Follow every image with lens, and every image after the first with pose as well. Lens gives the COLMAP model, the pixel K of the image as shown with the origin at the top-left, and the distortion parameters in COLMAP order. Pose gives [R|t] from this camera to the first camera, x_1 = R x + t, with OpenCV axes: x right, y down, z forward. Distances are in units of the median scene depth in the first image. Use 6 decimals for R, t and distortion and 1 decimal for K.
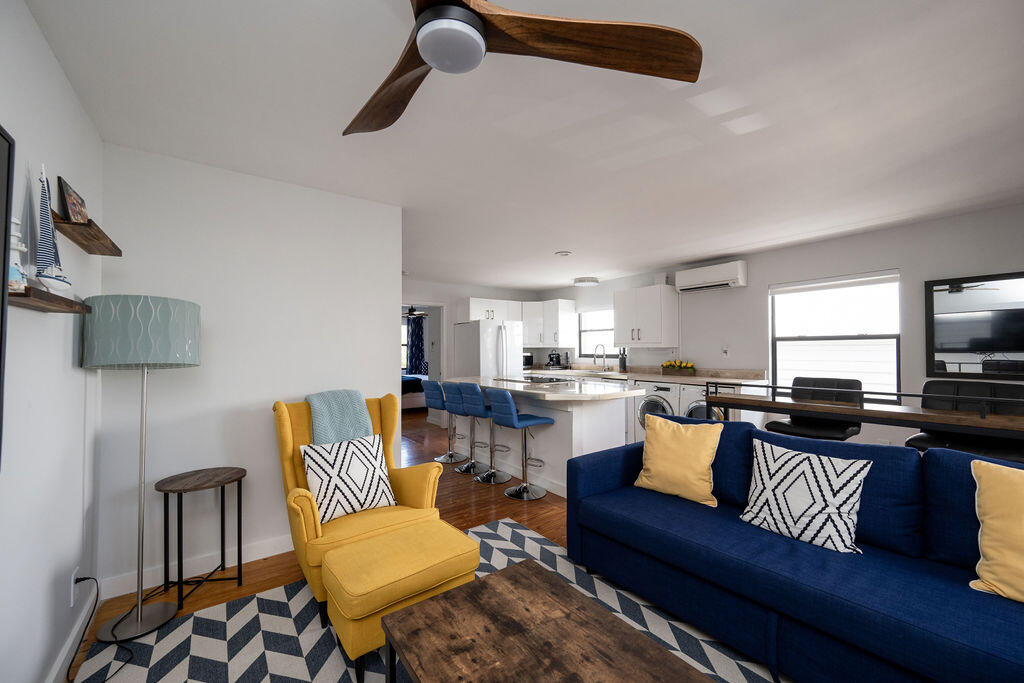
lens RADIAL K [[399.6, 0, 511.0], [0, 399.6, 347.6], [0, 0, 1]] dist [-0.006165, 0.001759]
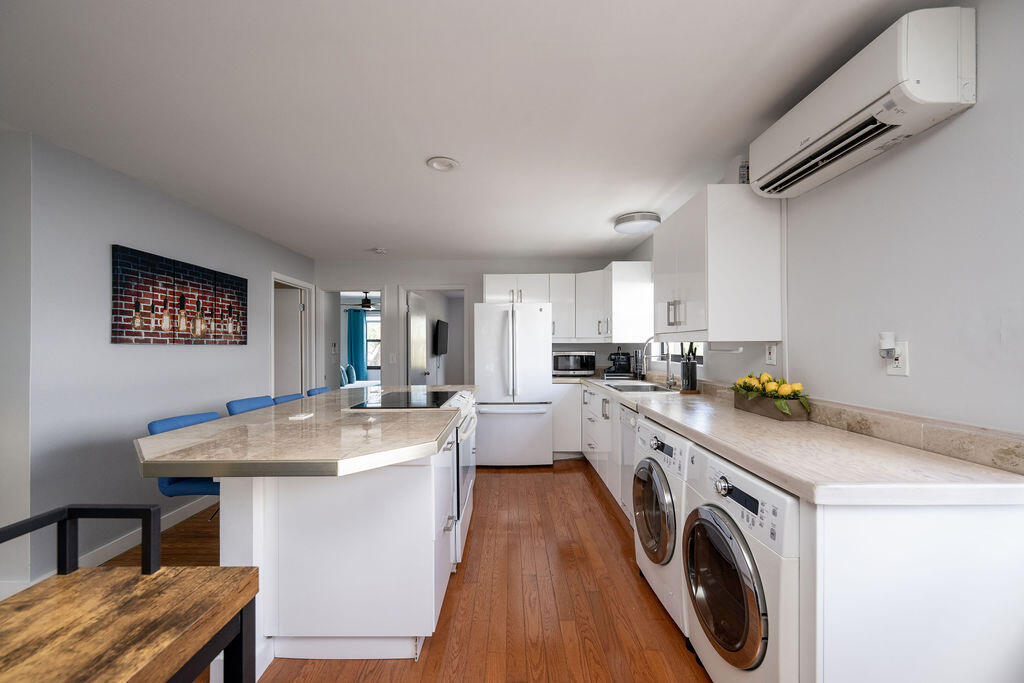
lens RADIAL K [[399.6, 0, 513.1], [0, 399.6, 345.9], [0, 0, 1]] dist [-0.006165, 0.001759]
pose [[0.806609, -0.001568, -0.591084, 0.484943], [0.005096, 0.999978, 0.004302, 0.001176], [0.591064, -0.006482, 0.806599, 0.589868]]
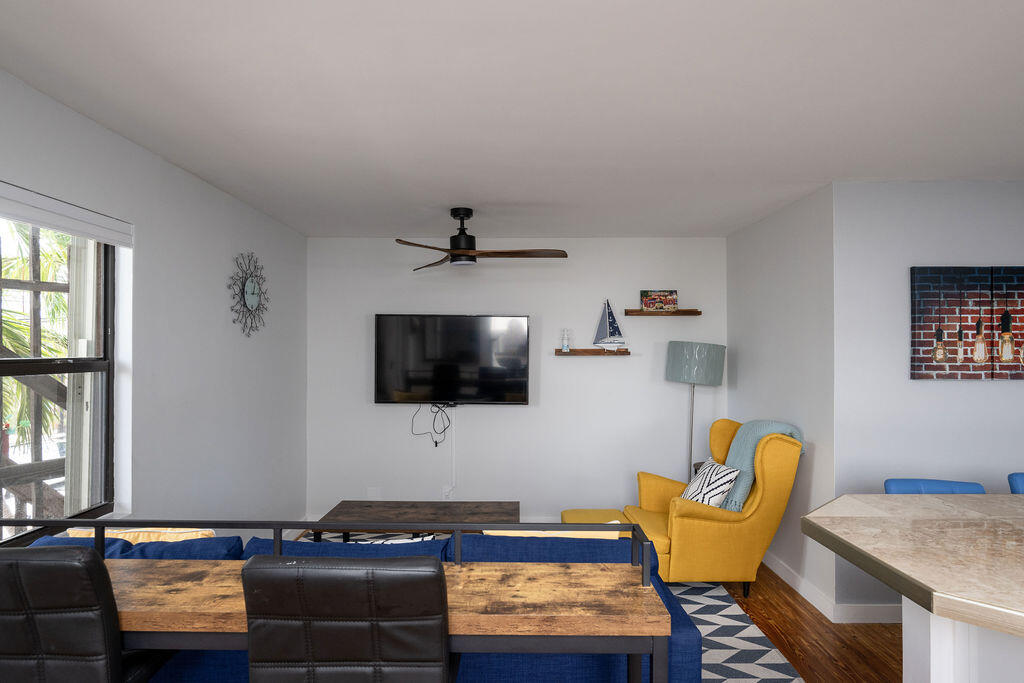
lens RADIAL K [[591.6, 0, 507.3], [0, 591.6, 347.5], [0, 0, 1]] dist [-0.004896, 0.001248]
pose [[-0.606515, -0.002151, -0.795069, 0.574794], [0.009565, 0.999904, -0.010002, -0.035313], [0.795015, -0.013671, -0.606436, 0.736570]]
